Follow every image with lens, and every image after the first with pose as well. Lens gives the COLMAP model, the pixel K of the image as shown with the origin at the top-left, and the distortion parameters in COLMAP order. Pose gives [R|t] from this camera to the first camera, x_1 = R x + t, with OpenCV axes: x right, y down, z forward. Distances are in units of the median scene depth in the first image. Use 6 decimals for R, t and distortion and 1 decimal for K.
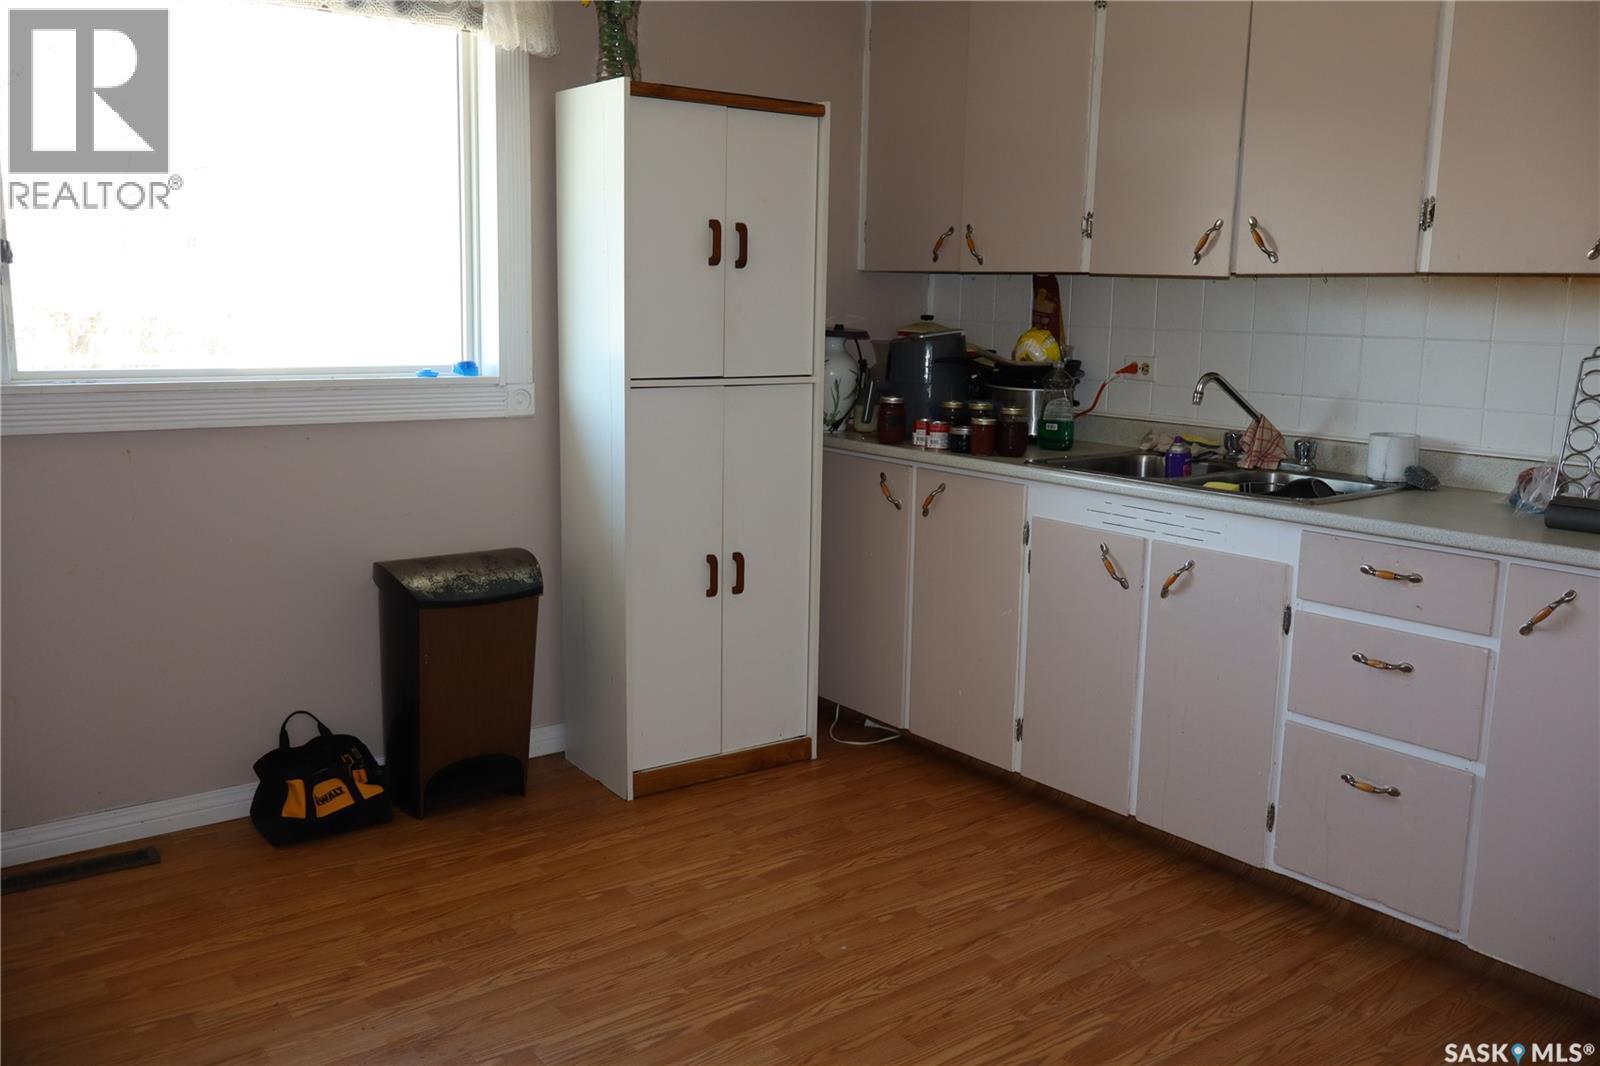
lens RADIAL K [[1345.1, 0, 799.9], [0, 1345.1, 532.1], [0, 0, 1]] dist [0.002671, 0.013238]
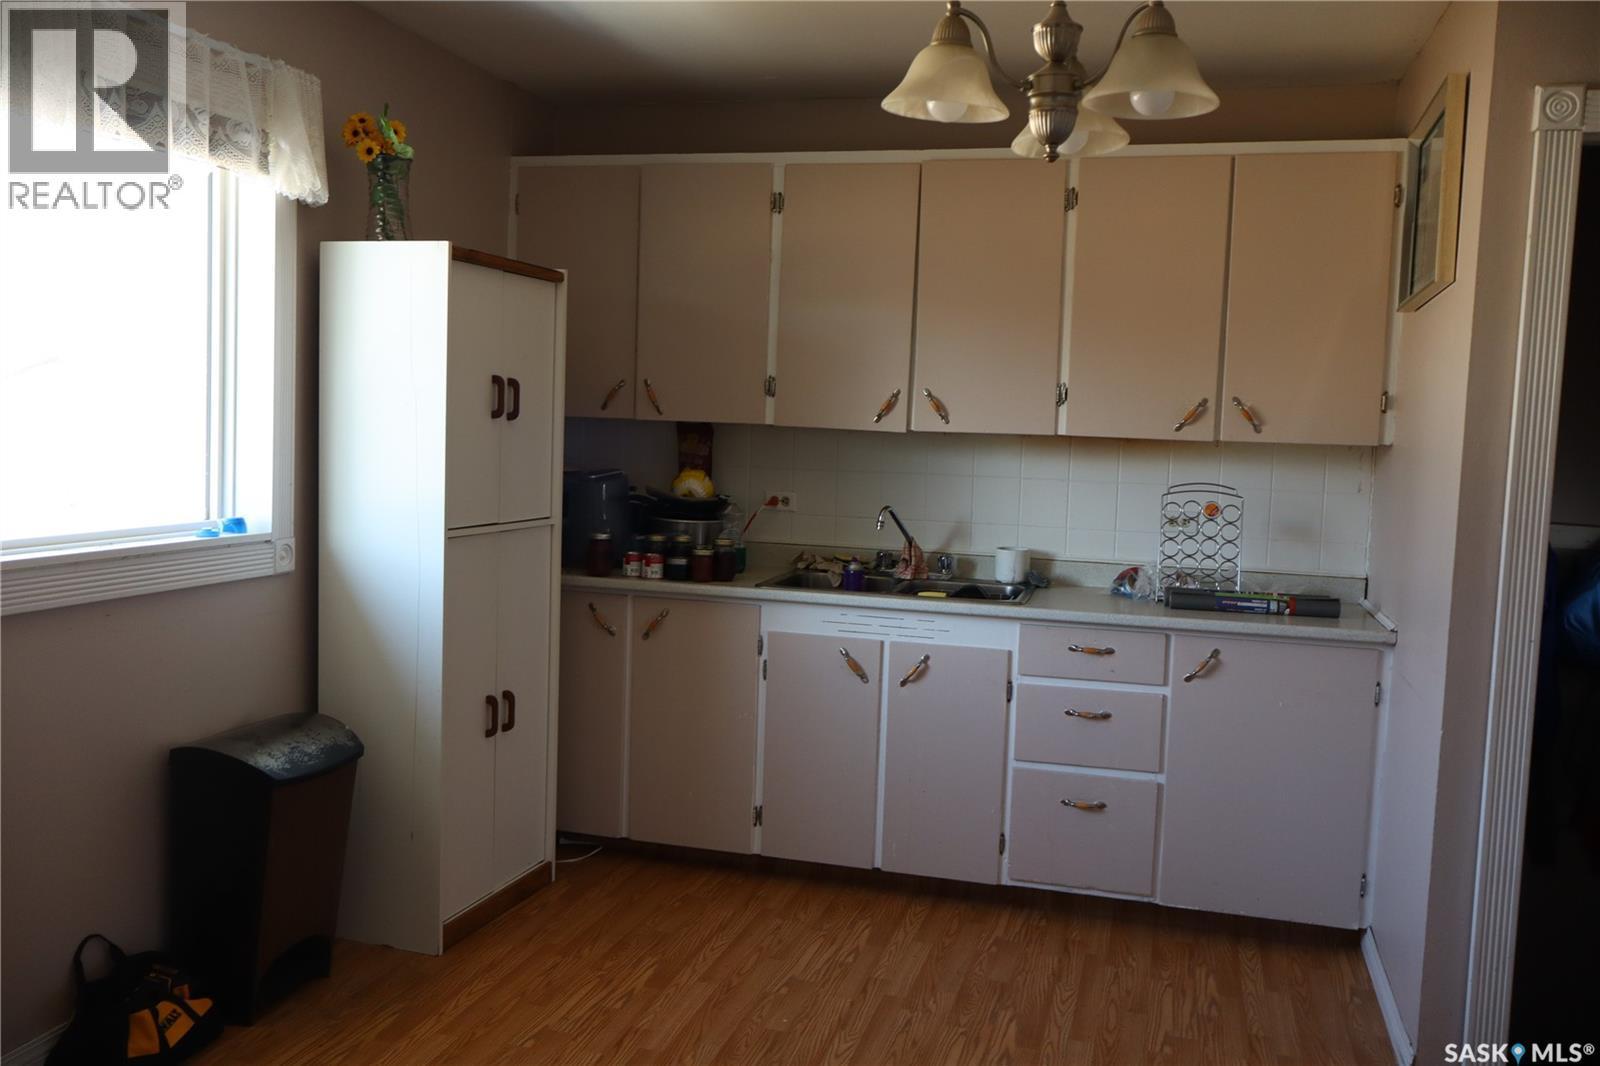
lens RADIAL K [[1345.1, 0, 803.7], [0, 1345.1, 529.1], [0, 0, 1]] dist [0.002671, 0.013238]
pose [[0.804104, -0.042327, 0.592980, -0.522105], [0.086044, 0.995245, -0.045638, -0.046421], [-0.588229, 0.087720, 0.803923, 0.025375]]
